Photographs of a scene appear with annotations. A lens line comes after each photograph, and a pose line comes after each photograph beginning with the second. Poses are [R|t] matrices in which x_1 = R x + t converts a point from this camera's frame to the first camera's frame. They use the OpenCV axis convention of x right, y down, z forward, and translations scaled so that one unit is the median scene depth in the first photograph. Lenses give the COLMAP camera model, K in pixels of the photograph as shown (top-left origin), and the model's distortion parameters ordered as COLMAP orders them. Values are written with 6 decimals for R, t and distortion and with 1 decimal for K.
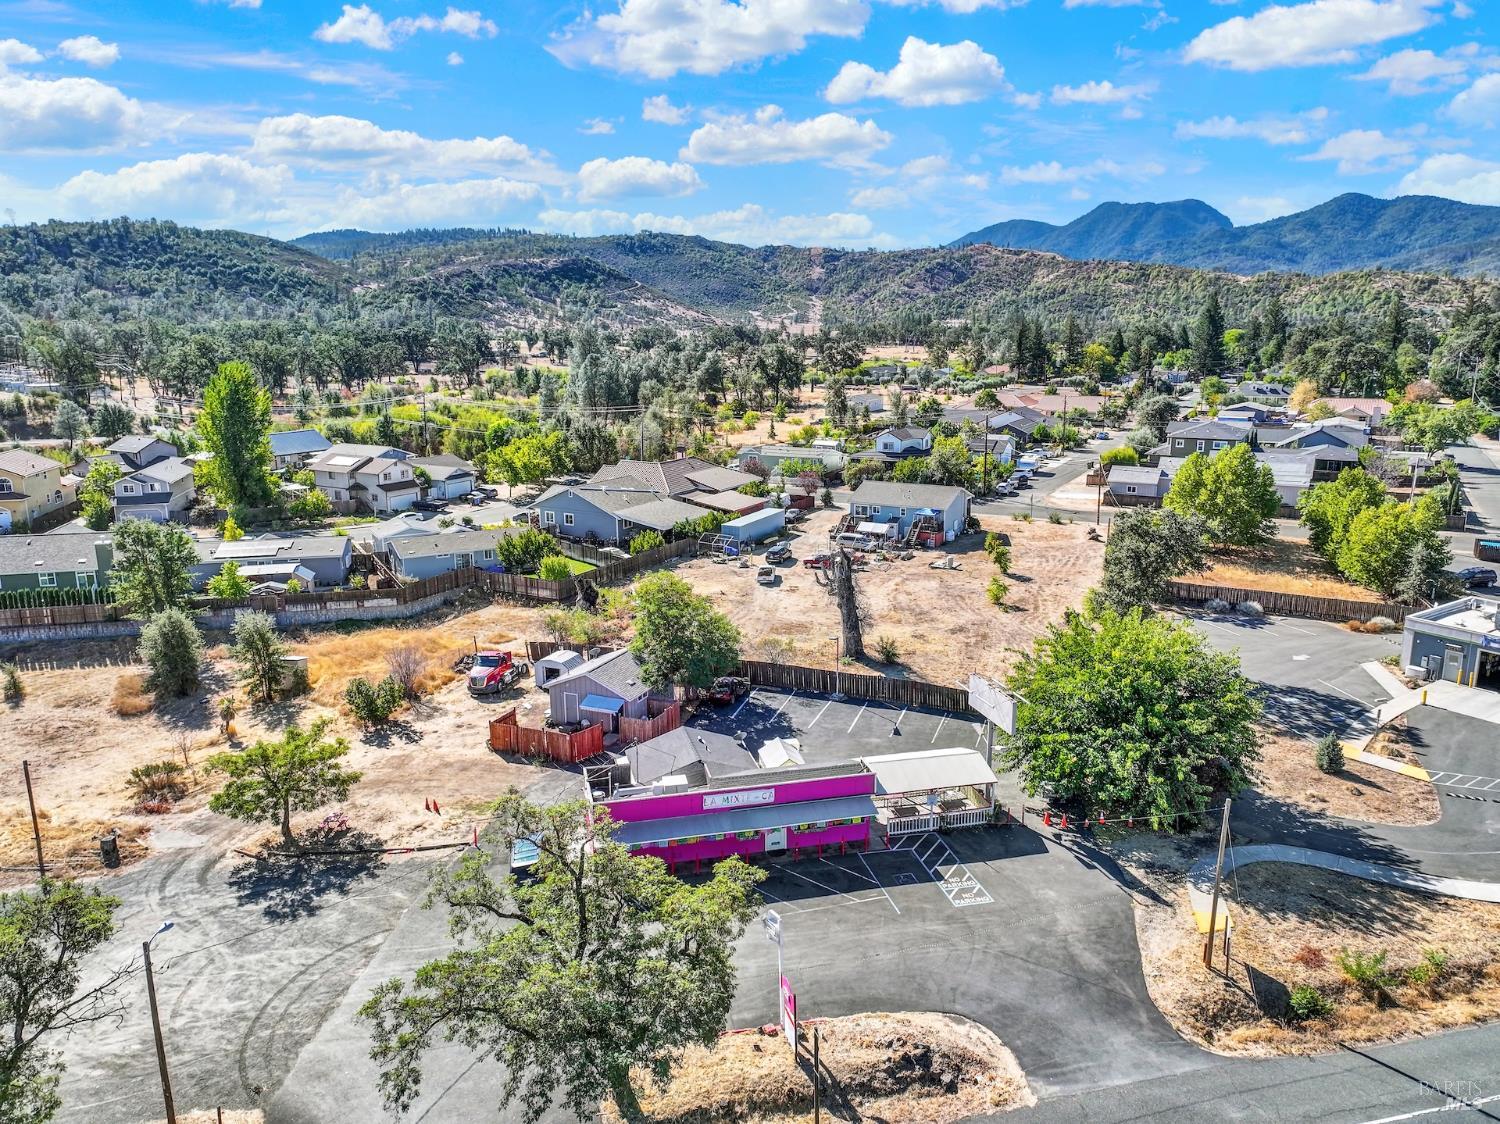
lens RADIAL K [[1043.1, 0, 755.3], [0, 1043.1, 560.5], [0, 0, 1]] dist [0.000622, 0.017359]
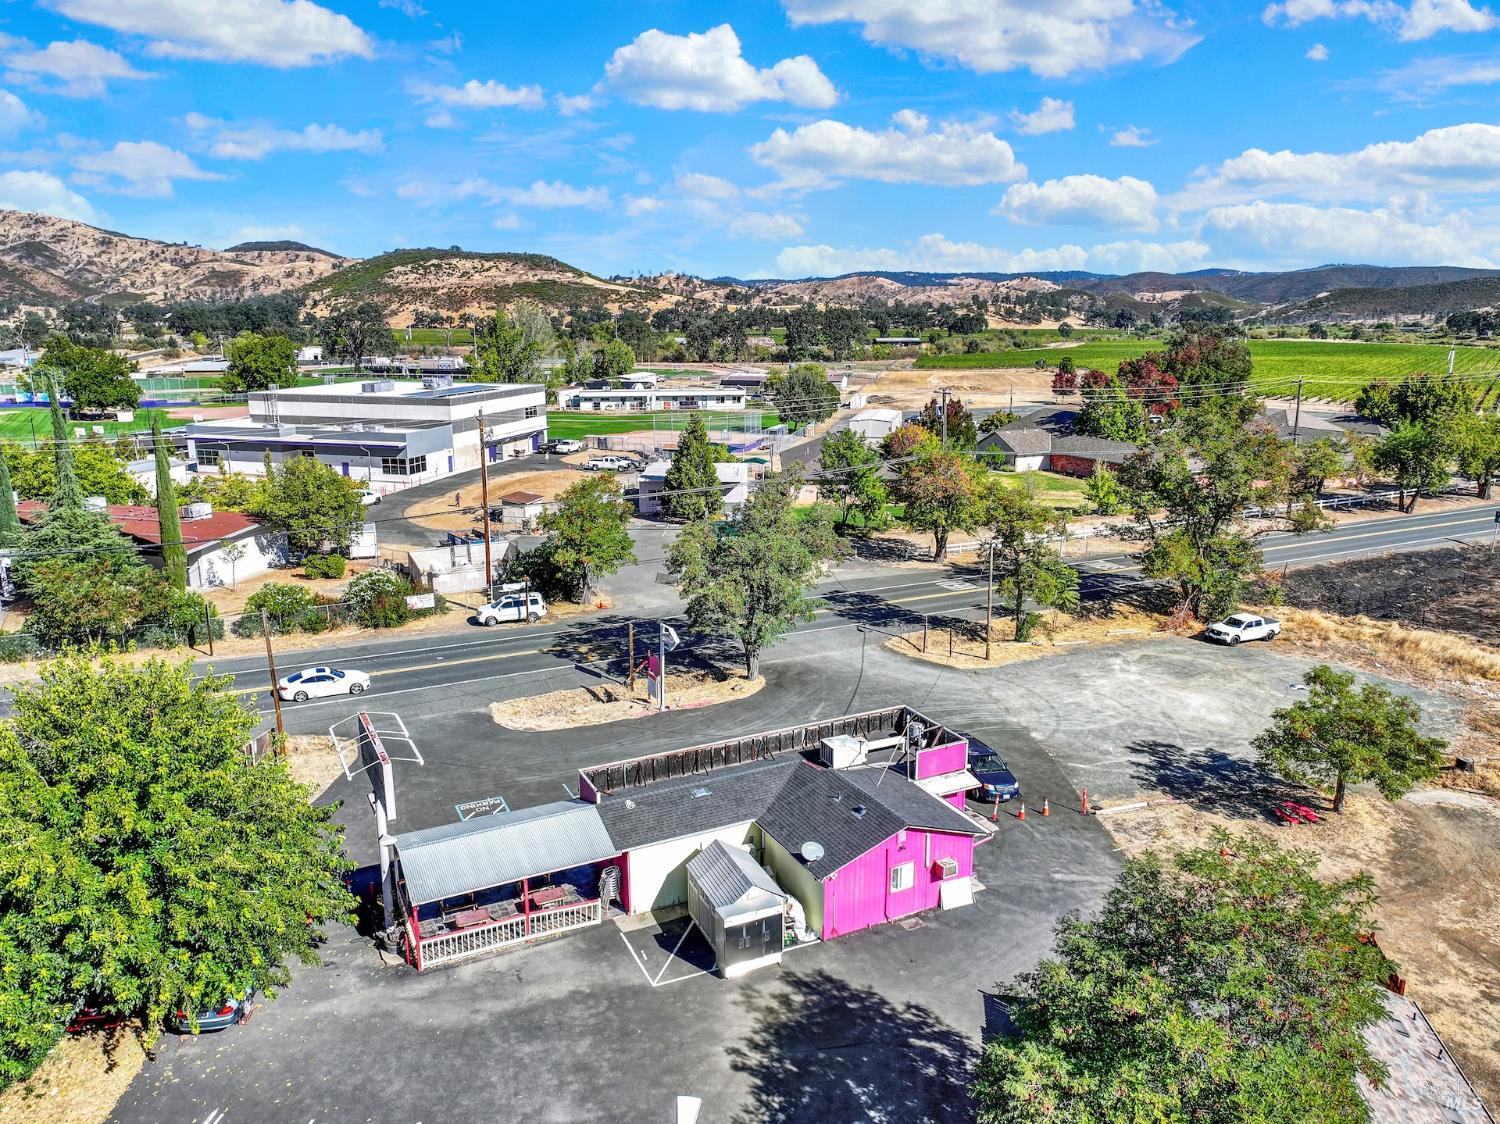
lens RADIAL K [[1040.6, 0, 757.2], [0, 1040.6, 558.9], [0, 0, 1]] dist [-0.004704, 0.009730]
pose [[-0.974062, 0.063640, -0.217147, 0.104335], [-0.037453, 0.901058, 0.432079, -0.180710], [0.223160, 0.429005, -0.875303, 1.174947]]
